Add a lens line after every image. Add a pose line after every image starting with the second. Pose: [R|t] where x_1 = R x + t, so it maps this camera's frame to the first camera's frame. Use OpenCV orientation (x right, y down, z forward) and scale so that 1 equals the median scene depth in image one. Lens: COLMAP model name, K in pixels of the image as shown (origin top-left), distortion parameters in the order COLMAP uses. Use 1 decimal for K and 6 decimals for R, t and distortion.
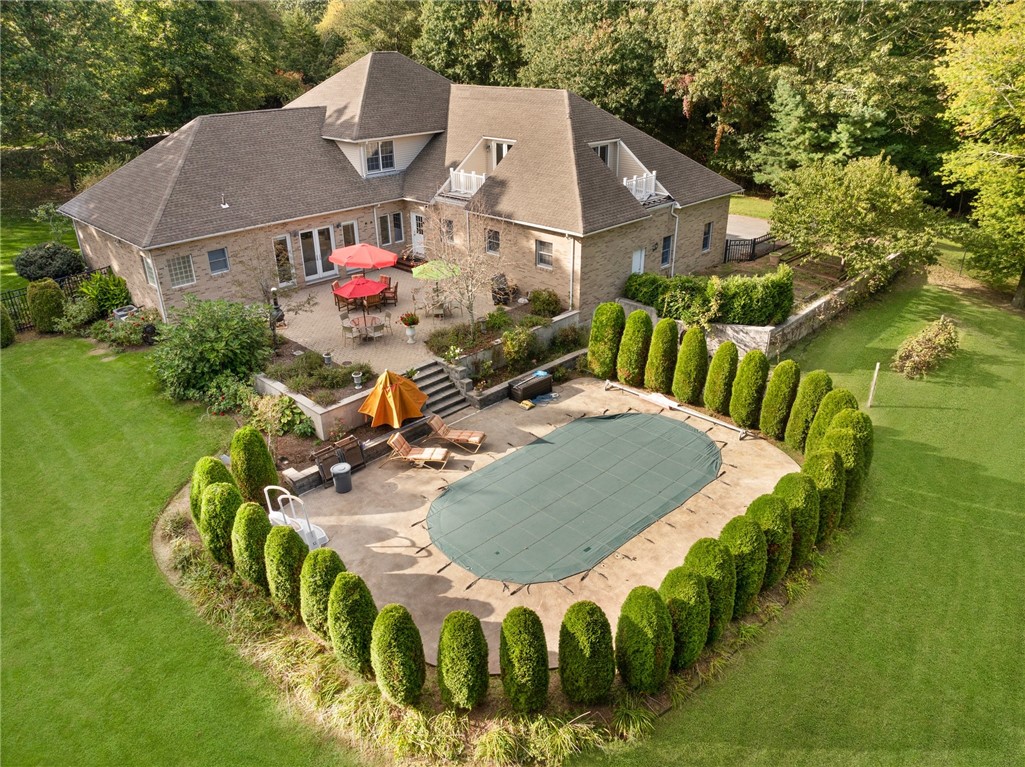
lens RADIAL K [[769.7, 0, 514.5], [0, 769.7, 382.8], [0, 0, 1]] dist [-0.049283, 0.020929]
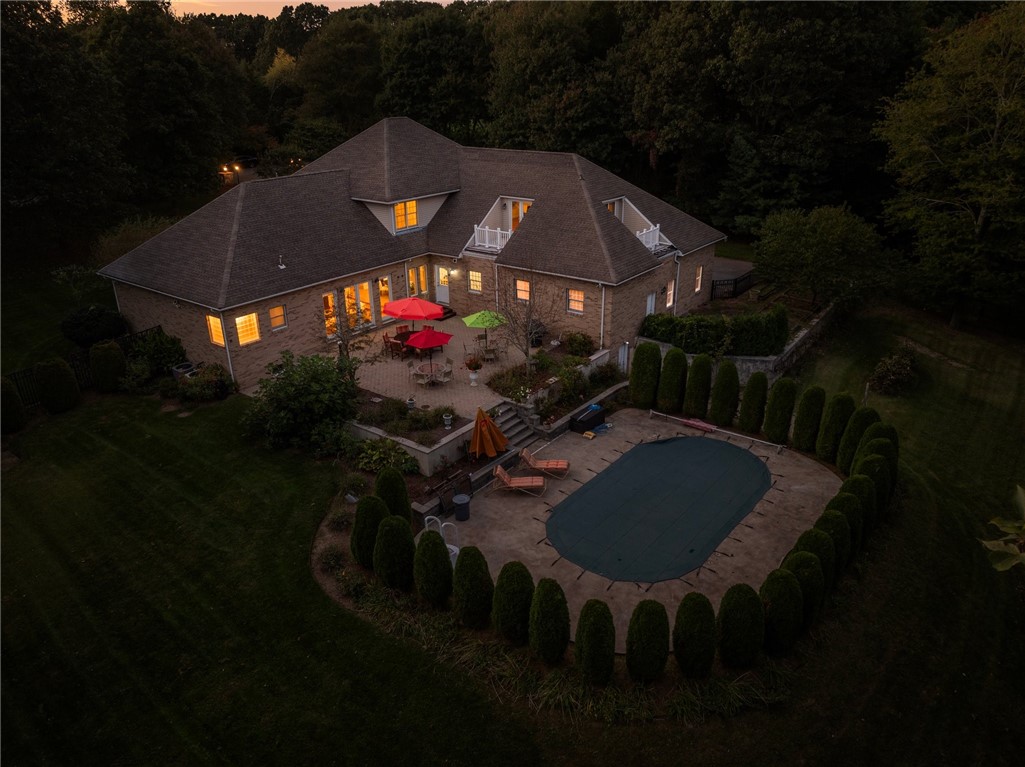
lens RADIAL K [[769.7, 0, 508.7], [0, 769.7, 387.8], [0, 0, 1]] dist [-0.049283, 0.020929]
pose [[0.991968, -0.049333, 0.116472, -0.194727], [0.053106, 0.998153, -0.029510, -0.011780], [-0.114801, 0.035459, 0.992755, -0.106388]]
